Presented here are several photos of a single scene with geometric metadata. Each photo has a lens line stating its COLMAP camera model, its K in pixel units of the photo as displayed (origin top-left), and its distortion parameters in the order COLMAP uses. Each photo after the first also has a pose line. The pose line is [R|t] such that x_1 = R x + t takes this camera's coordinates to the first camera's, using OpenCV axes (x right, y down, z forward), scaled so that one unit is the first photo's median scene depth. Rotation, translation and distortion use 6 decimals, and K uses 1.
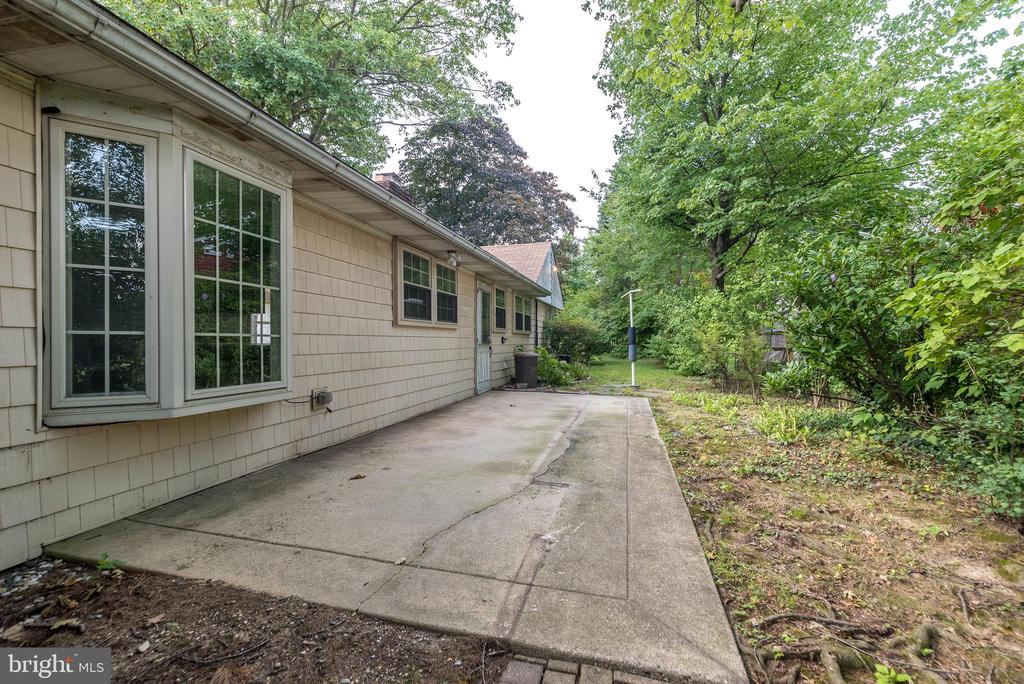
lens RADIAL K [[431.4, 0, 512.0], [0, 431.4, 342.0], [0, 0, 1]] dist [0.007063, -0.000115]
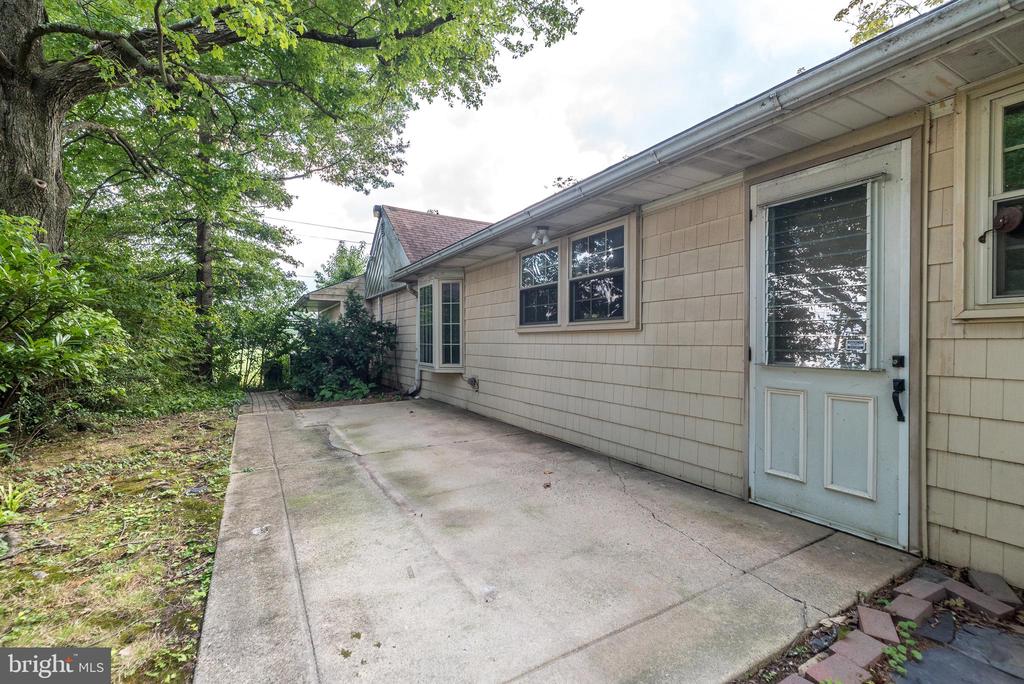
lens RADIAL K [[431.4, 0, 512.0], [0, 431.4, 342.0], [0, 0, 1]] dist [0.007063, -0.000115]
pose [[-0.714243, -0.001619, -0.699896, 0.440471], [0.000177, 0.999997, -0.002494, -0.013564], [0.699898, -0.001906, -0.714241, 1.587783]]
